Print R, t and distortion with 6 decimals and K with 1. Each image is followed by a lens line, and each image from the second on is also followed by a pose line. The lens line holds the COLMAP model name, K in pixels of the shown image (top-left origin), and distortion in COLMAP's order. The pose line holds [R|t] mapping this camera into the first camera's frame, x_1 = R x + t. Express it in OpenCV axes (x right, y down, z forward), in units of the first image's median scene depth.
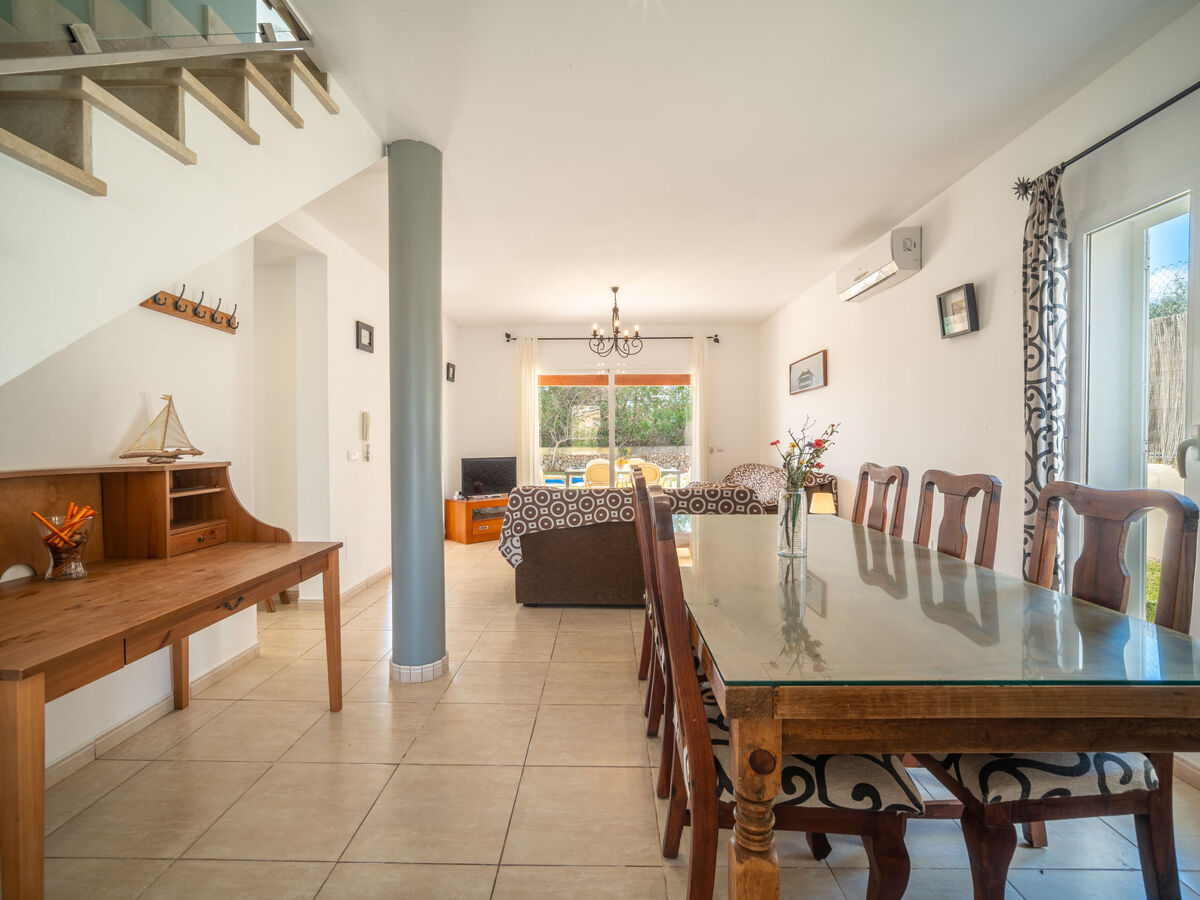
lens RADIAL K [[525.2, 0, 594.4], [0, 525.2, 445.5], [0, 0, 1]] dist [-0.026260, 0.000376]
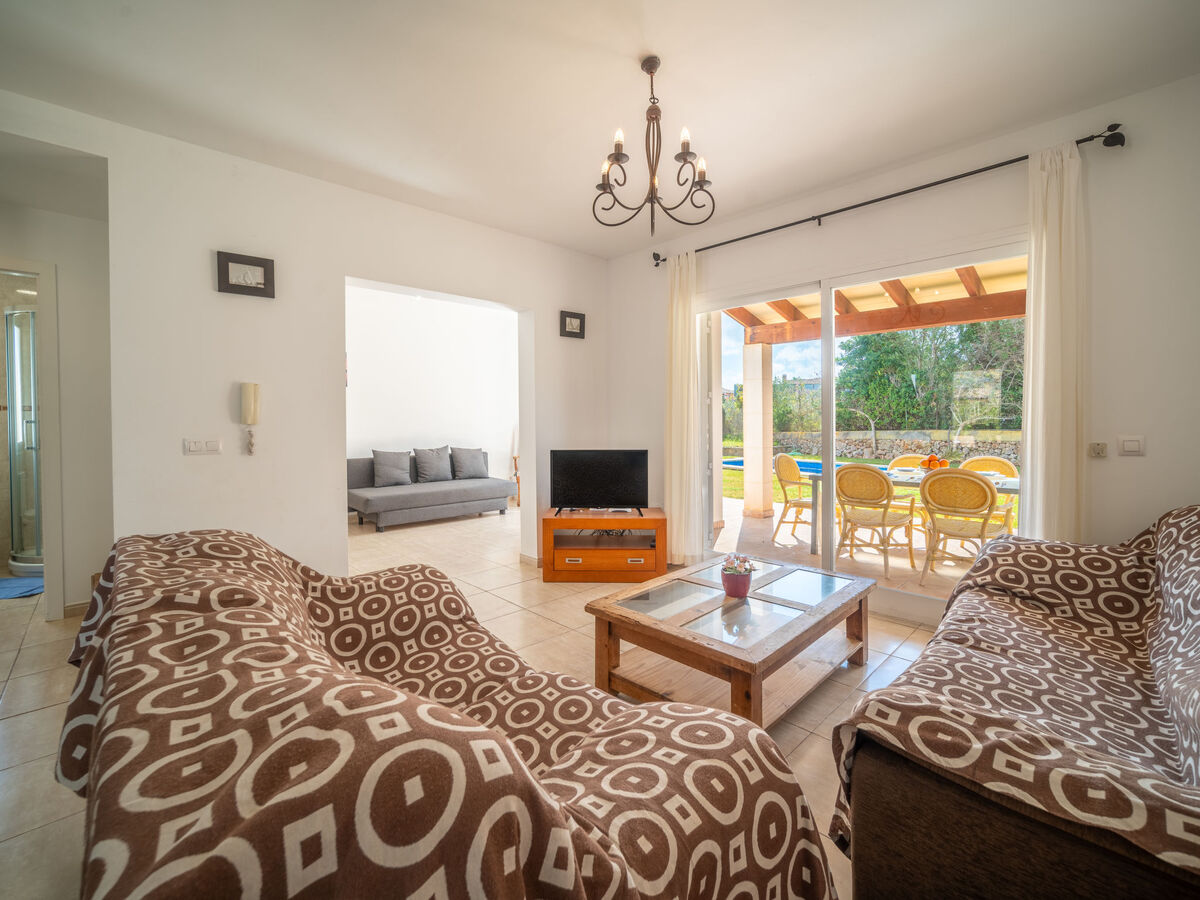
lens RADIAL K [[525.2, 0, 594.4], [0, 525.2, 445.5], [0, 0, 1]] dist [-0.026260, 0.000376]
pose [[0.713875, 0.029917, -0.699634, 0.228571], [-0.005535, 0.999297, 0.037083, -0.006799], [0.700252, -0.022600, 0.713538, 0.500116]]
